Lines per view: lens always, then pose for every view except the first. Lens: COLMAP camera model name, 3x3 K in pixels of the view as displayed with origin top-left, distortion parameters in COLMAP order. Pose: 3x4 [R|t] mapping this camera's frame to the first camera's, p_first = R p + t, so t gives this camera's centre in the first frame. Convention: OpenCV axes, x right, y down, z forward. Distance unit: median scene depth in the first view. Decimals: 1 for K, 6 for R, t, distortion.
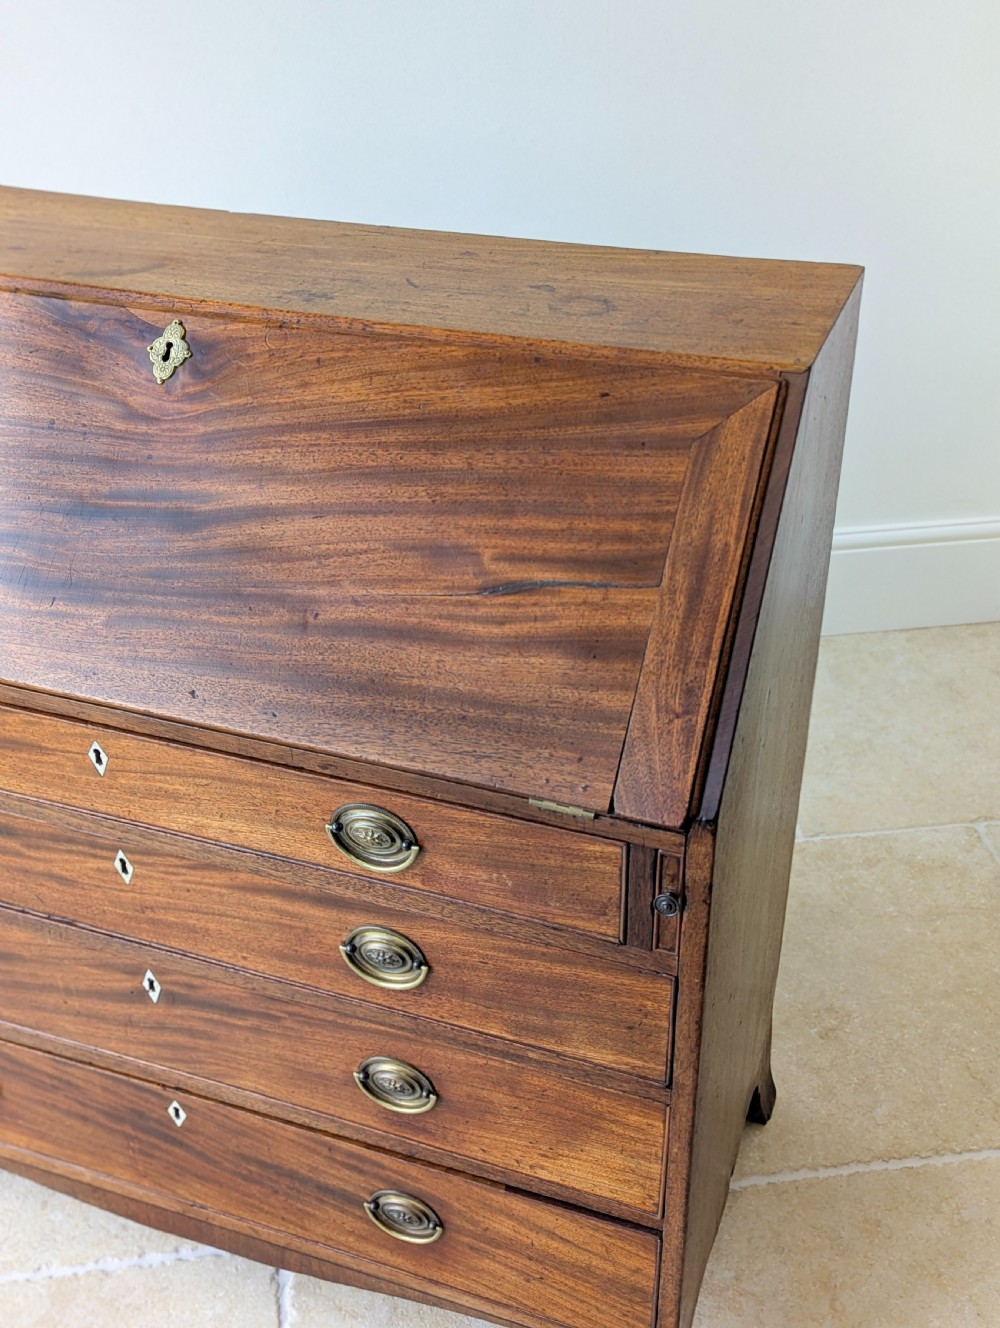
lens RADIAL K [[1423.6, 0, 520.8], [0, 1423.6, 674.5], [0, 0, 1]] dist [0.043021, -0.040964]
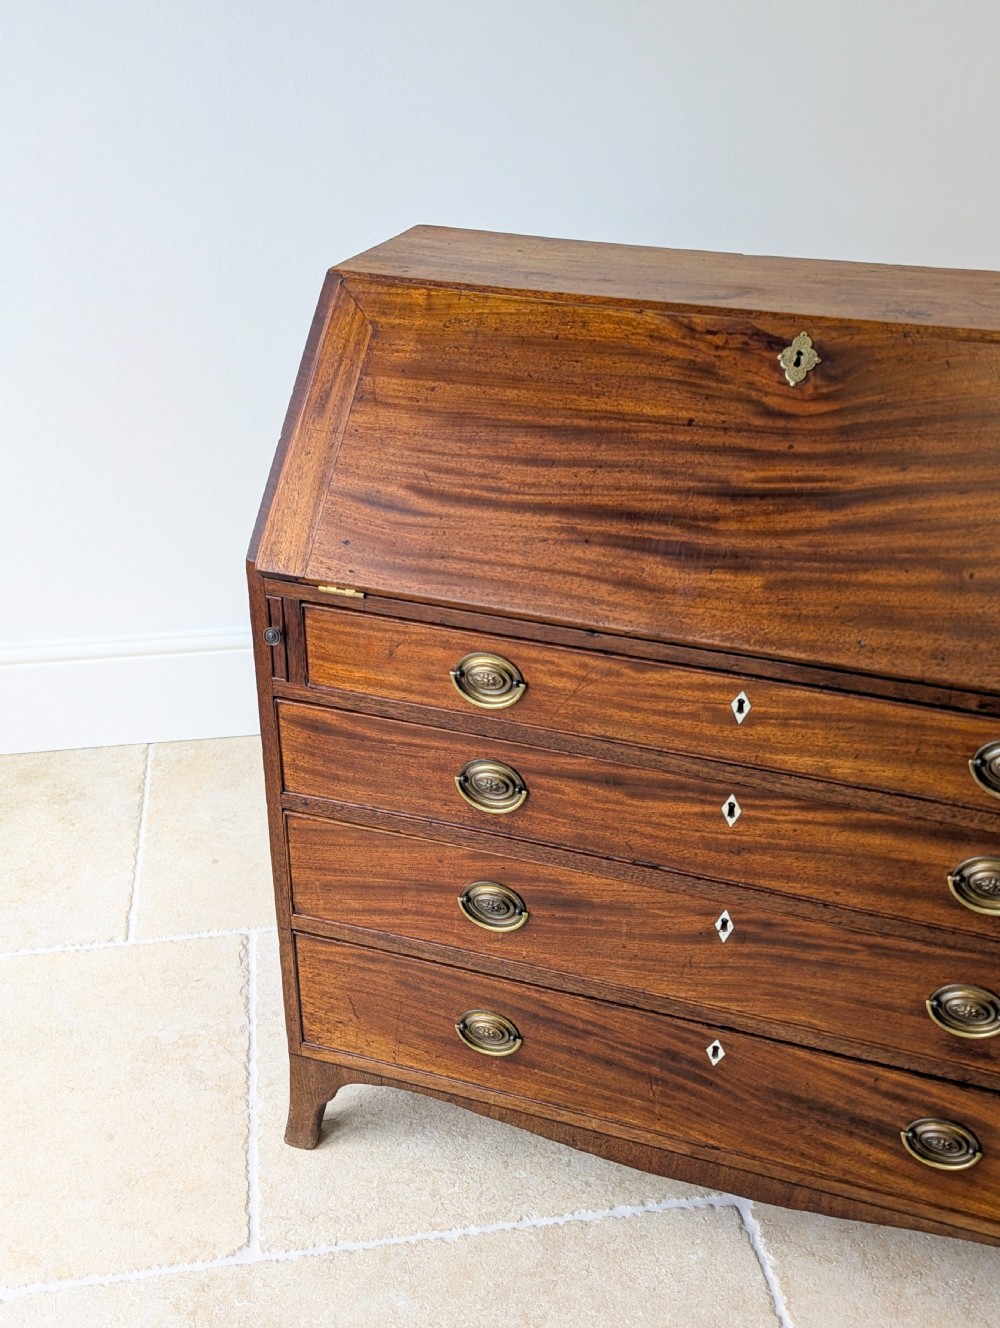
lens RADIAL K [[1410.5, 0, 499.2], [0, 1410.5, 667.3], [0, 0, 1]] dist [0.122376, -0.295881]
pose [[0.999840, 0.003130, 0.017587, -0.472882], [-0.001803, 0.997185, -0.074963, 0.103913], [-0.017772, 0.074919, 0.997031, -0.122523]]
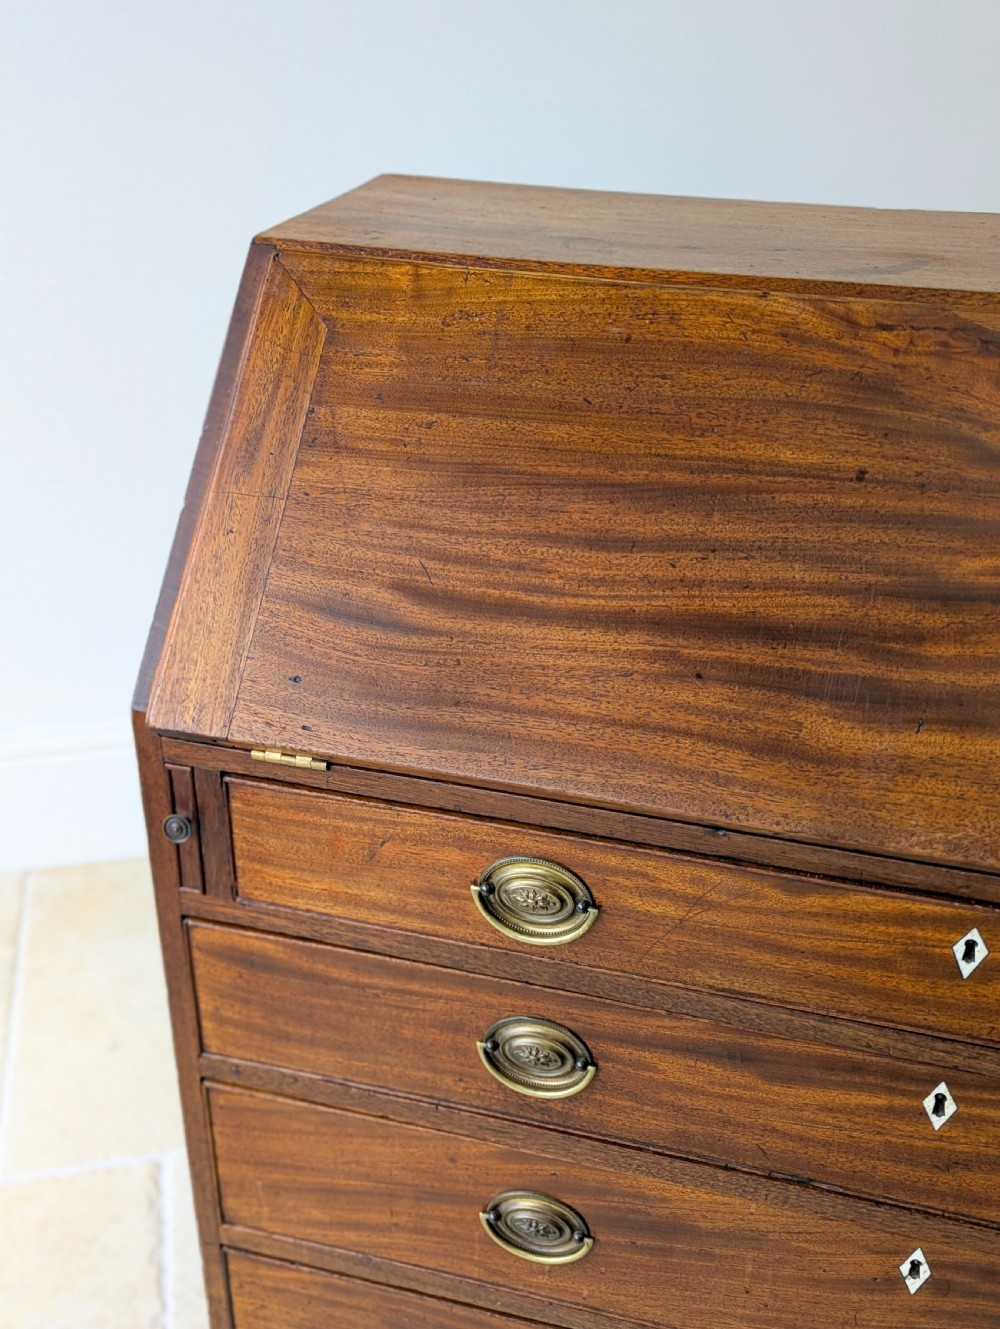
lens RADIAL K [[1460.4, 0, 495.0], [0, 1460.4, 668.4], [0, 0, 1]] dist [0.080445, -0.131720]
pose [[0.997881, -0.022549, 0.061034, -0.521549], [0.027196, 0.996706, -0.076406, -0.027394], [-0.059110, 0.077904, 0.995207, 0.280054]]
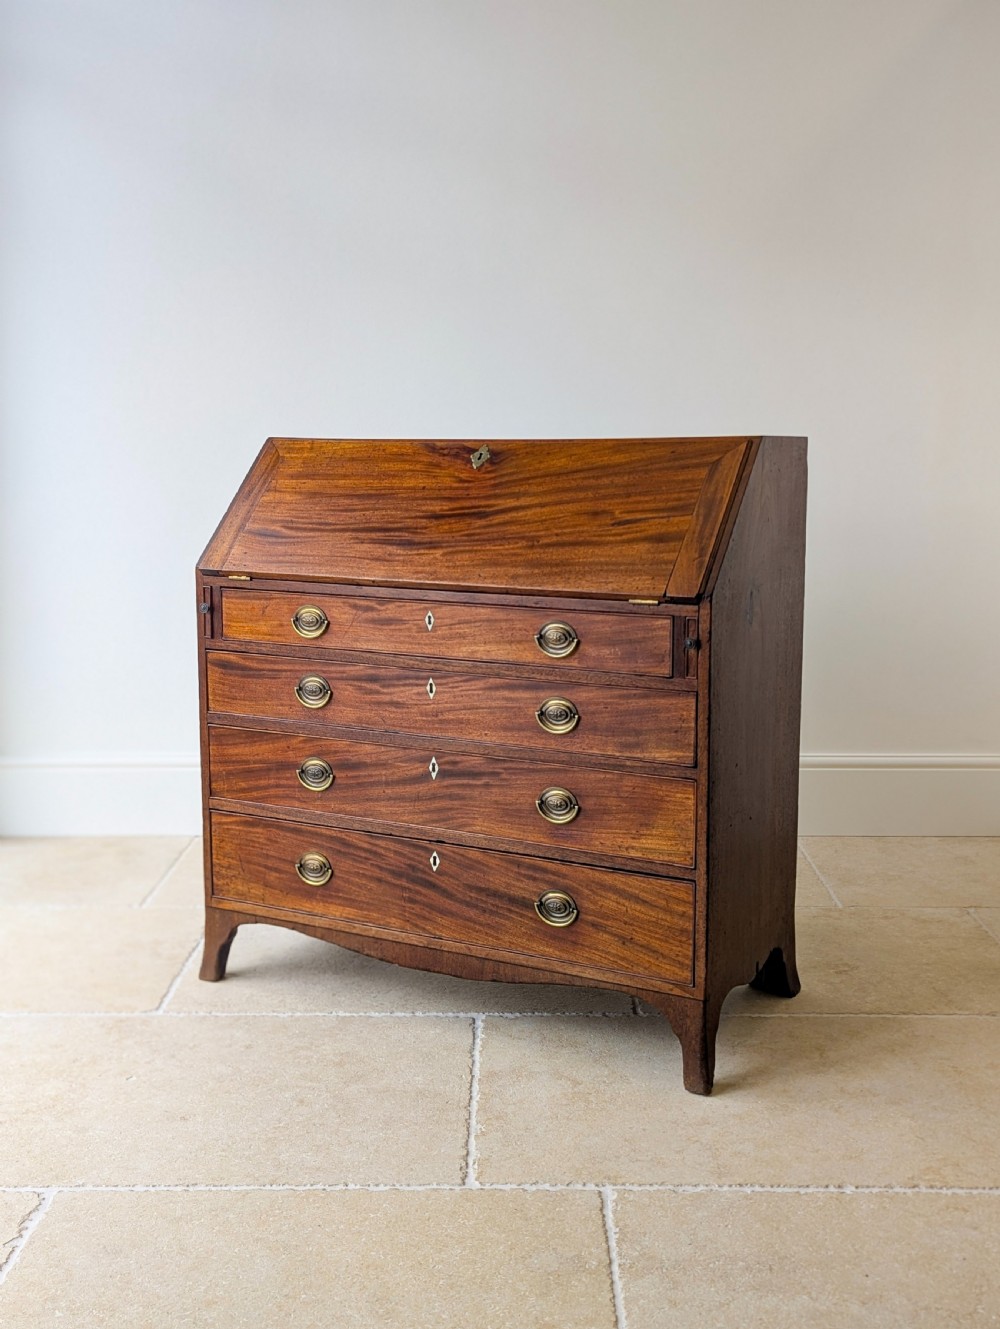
lens RADIAL K [[1423.1, 0, 513.1], [0, 1423.1, 651.5], [0, 0, 1]] dist [0.074603, -0.003135]
pose [[0.989550, 0.027974, -0.141448, 0.115668], [-0.084399, 0.907757, -0.410918, 0.882866], [0.116906, 0.418562, 0.900632, -0.794656]]
